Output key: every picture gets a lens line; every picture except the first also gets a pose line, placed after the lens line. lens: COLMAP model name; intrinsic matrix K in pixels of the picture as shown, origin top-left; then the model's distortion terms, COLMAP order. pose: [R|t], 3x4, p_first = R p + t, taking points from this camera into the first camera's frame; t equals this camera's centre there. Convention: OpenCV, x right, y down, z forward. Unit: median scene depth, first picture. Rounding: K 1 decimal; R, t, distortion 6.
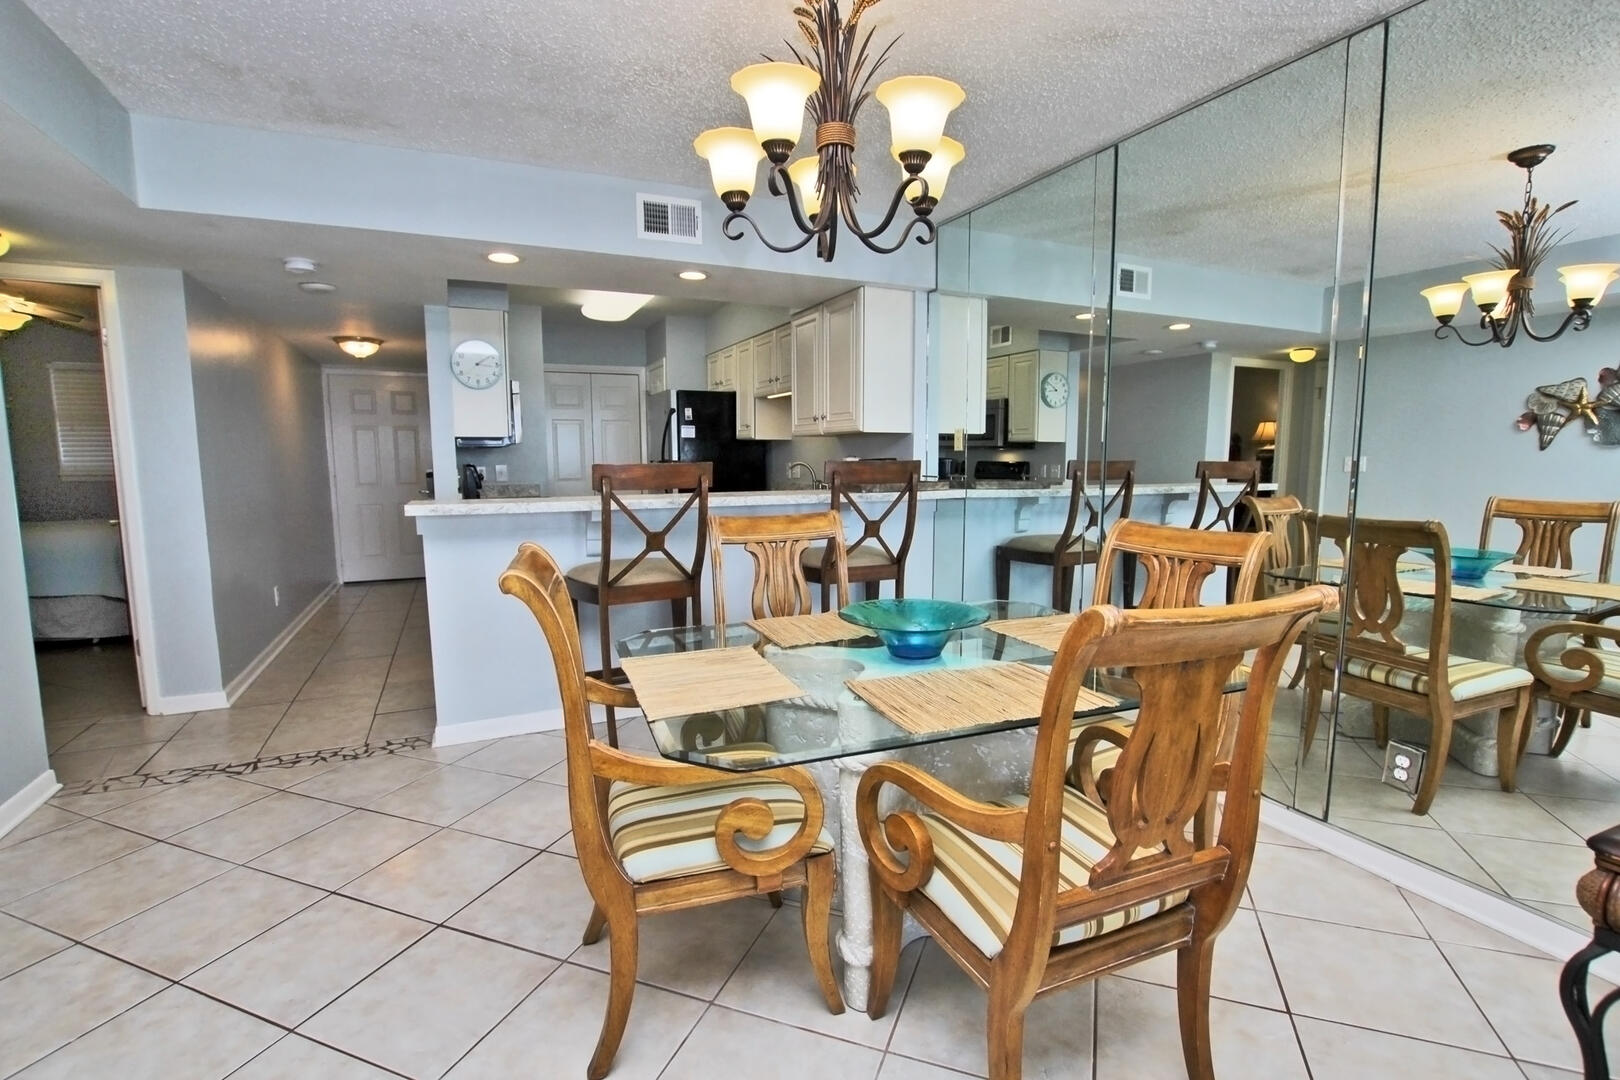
lens RADIAL K [[769.6, 0, 810.0], [0, 769.6, 540.0], [0, 0, 1]] dist [-0.042015, 0.008657]
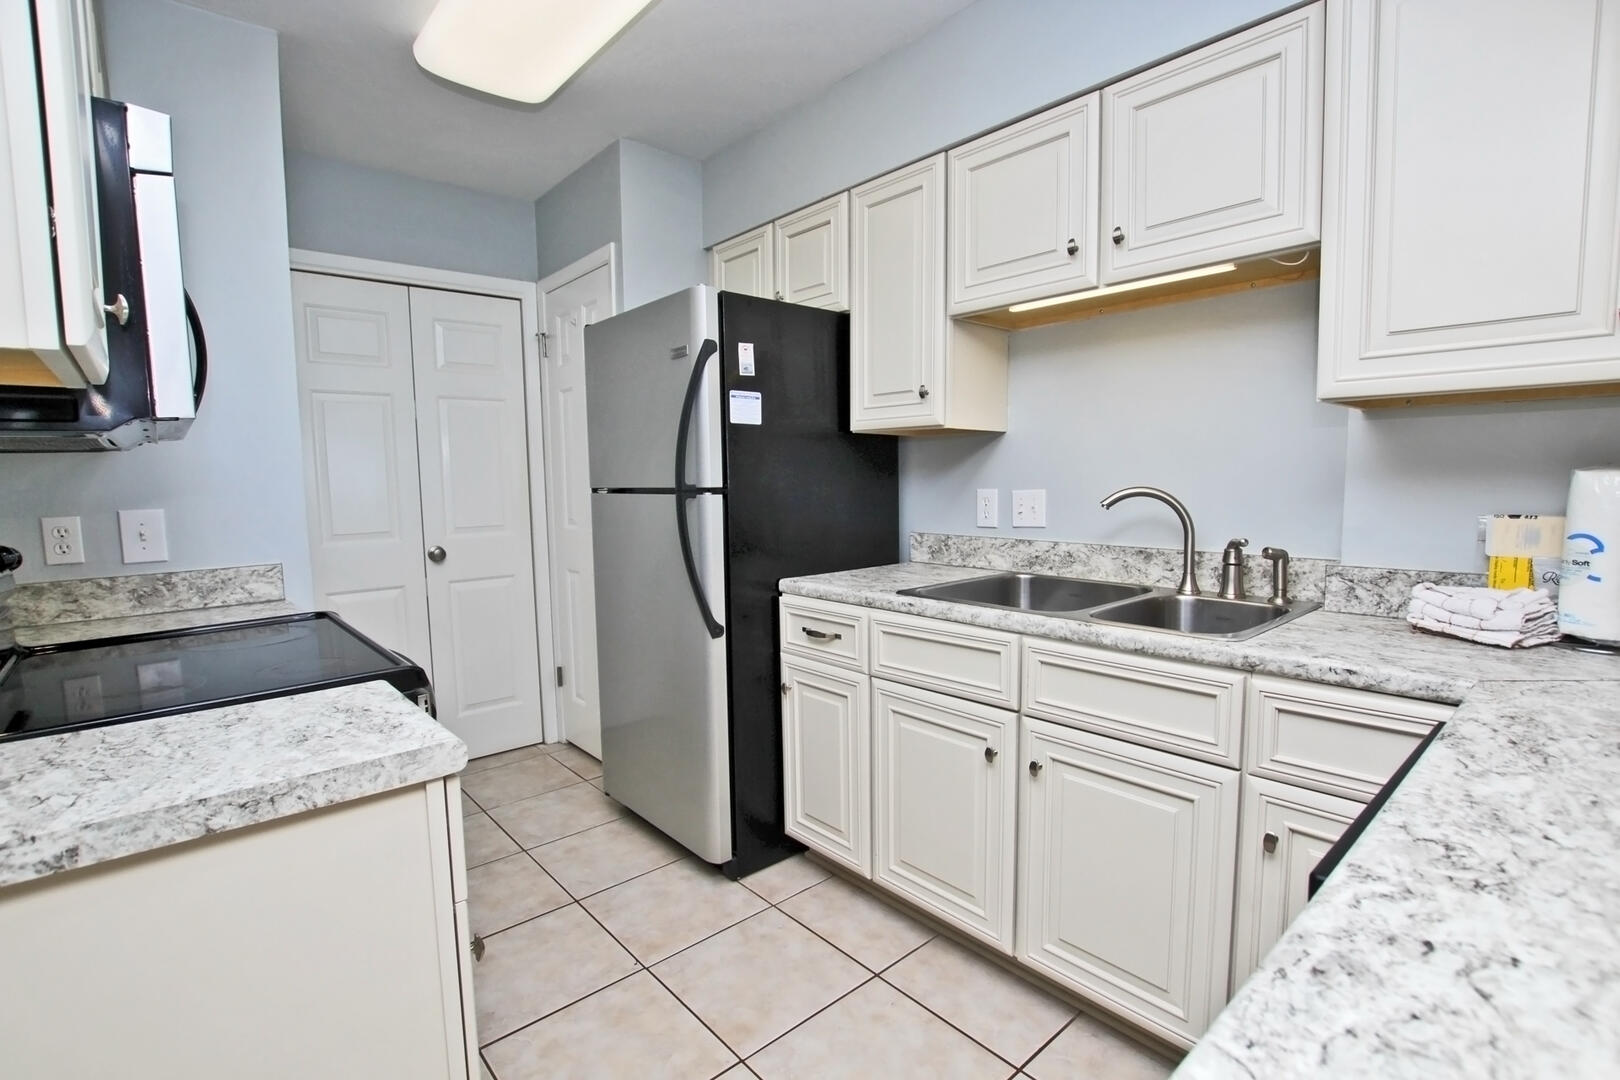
lens RADIAL K [[753.9, 0, 810.0], [0, 753.9, 540.0], [0, 0, 1]] dist [-0.040026, 0.007958]
pose [[0.957213, -0.035744, 0.287167, -0.236735], [0.043119, 0.998882, -0.019398, -0.070597], [-0.286152, 0.030950, 0.957684, 0.655635]]
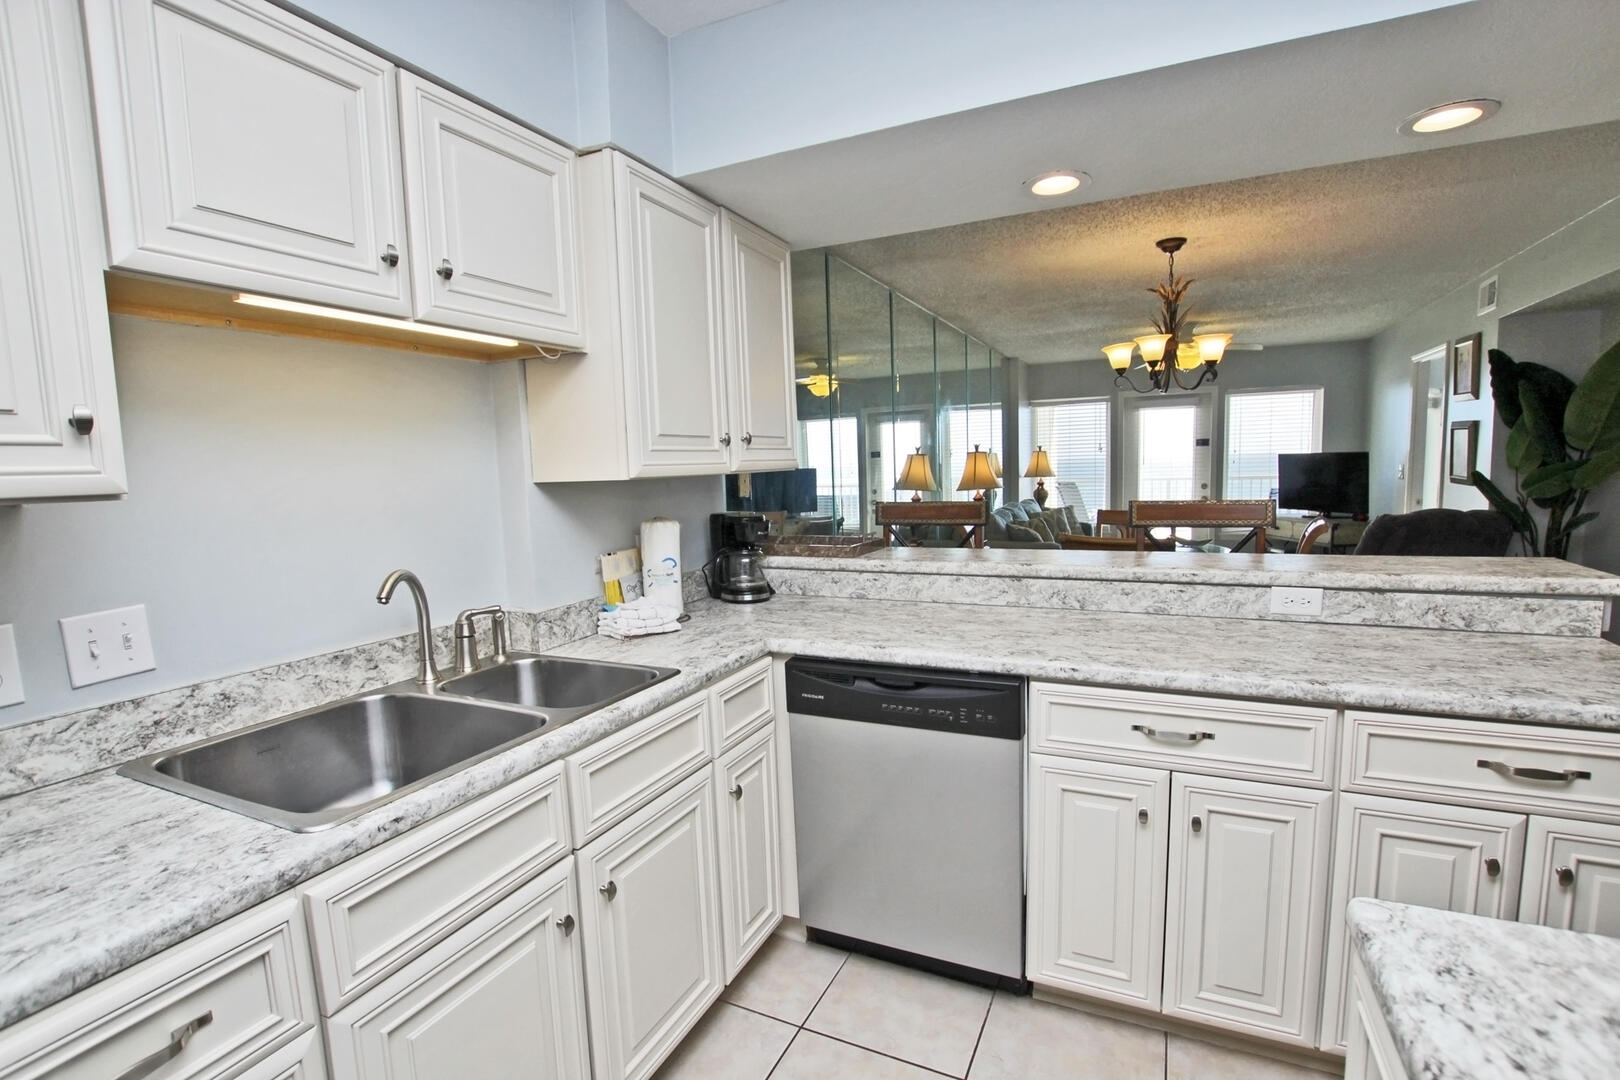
lens RADIAL K [[753.9, 0, 810.0], [0, 753.9, 540.0], [0, 0, 1]] dist [-0.040026, 0.007958]
pose [[-0.648895, -0.050398, 0.759207, -0.296228], [0.116686, 0.979409, 0.164748, -0.128599], [-0.751877, 0.195493, -0.629653, 0.968982]]
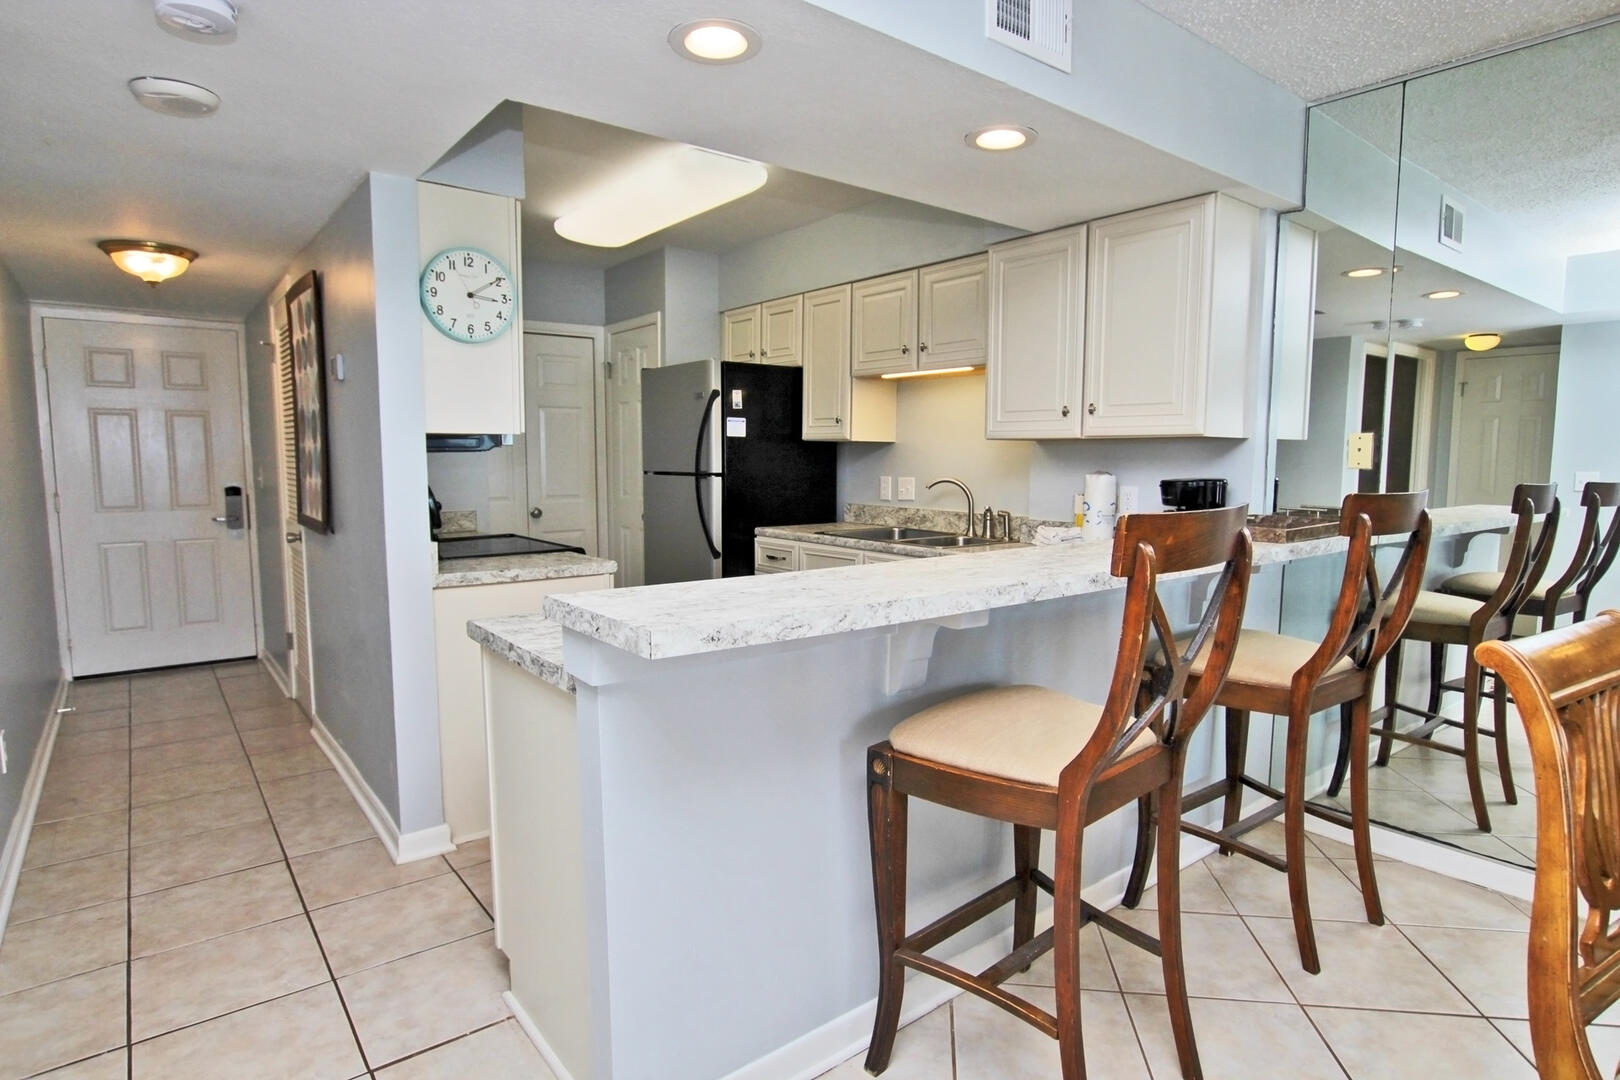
lens RADIAL K [[886.0, 0, 810.0], [0, 886.0, 540.0], [0, 0, 1]] dist [-0.027831, 0.000138]
pose [[0.972549, -0.016413, 0.232120, -0.273336], [0.019029, 0.999778, -0.009038, -0.040568], [-0.231920, 0.013207, 0.972645, 0.277971]]
